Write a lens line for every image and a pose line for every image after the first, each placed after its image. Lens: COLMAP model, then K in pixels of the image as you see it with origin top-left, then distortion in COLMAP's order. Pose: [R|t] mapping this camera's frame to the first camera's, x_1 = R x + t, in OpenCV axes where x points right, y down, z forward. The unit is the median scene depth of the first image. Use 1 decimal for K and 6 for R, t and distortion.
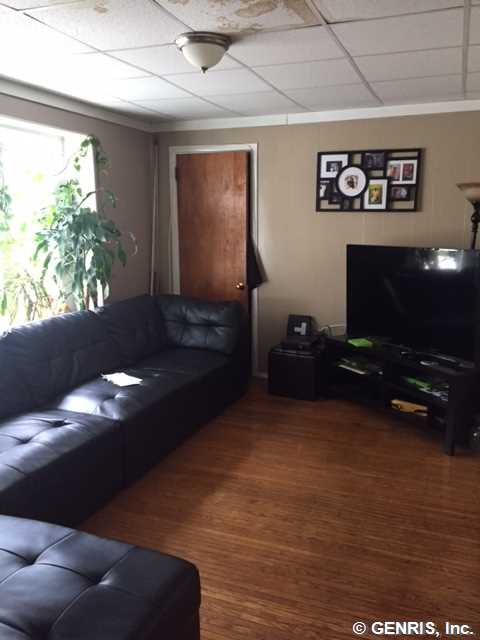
lens RADIAL K [[536.6, 0, 240.0], [0, 536.6, 320.0], [0, 0, 1]] dist [0.005057, 0.006783]
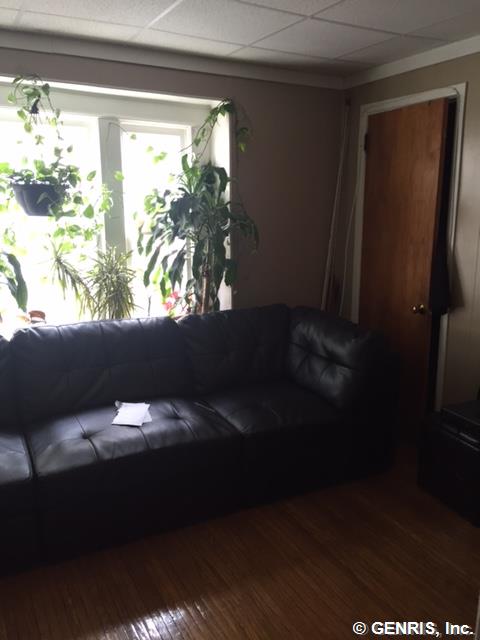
lens RADIAL K [[536.6, 0, 240.0], [0, 536.6, 320.0], [0, 0, 1]] dist [0.005057, 0.006783]
pose [[0.761379, 0.141661, -0.632641, 0.261928], [-0.126156, 0.989555, 0.069753, -0.070013], [0.635914, 0.026703, 0.771298, 0.364818]]
